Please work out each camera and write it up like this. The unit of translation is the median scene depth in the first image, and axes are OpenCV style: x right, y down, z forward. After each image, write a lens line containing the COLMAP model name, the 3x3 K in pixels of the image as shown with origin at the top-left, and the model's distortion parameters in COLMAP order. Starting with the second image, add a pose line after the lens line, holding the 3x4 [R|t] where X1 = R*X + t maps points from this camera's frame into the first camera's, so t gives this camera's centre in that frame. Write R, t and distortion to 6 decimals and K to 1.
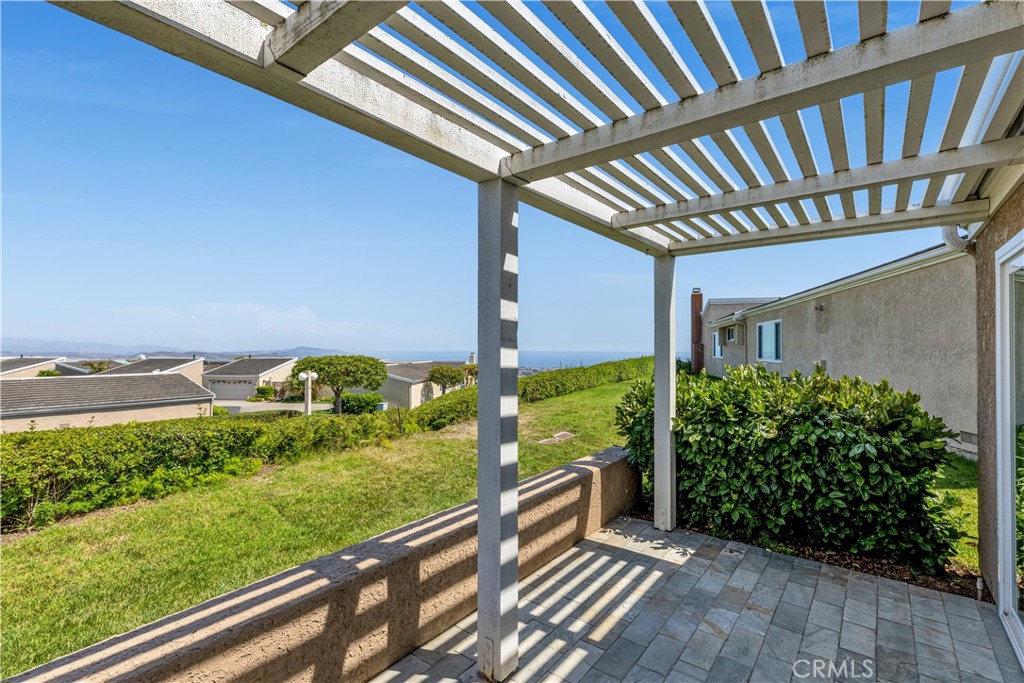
lens RADIAL K [[471.3, 0, 510.4], [0, 471.3, 342.4], [0, 0, 1]] dist [0.001593, -0.000023]
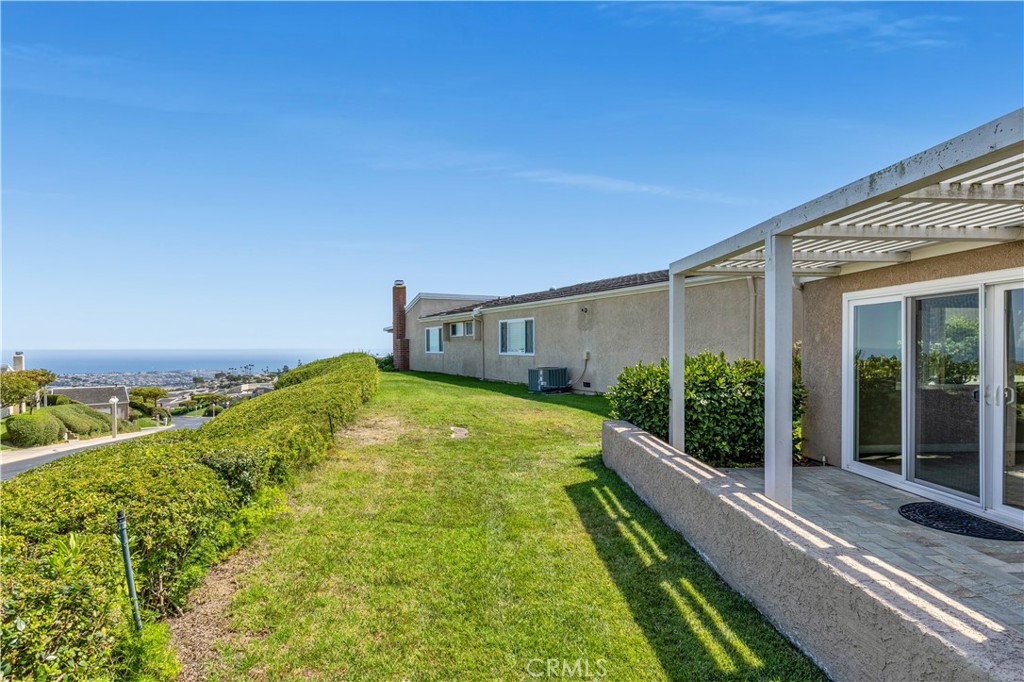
lens RADIAL K [[543.8, 0, 511.1], [0, 543.8, 343.7], [0, 0, 1]] dist [-0.001933, -0.000309]
pose [[0.755490, -0.004446, 0.655145, -0.441556], [-0.003250, 0.999939, 0.010534, 0.001275], [-0.655152, -0.010087, 0.755430, 0.040669]]
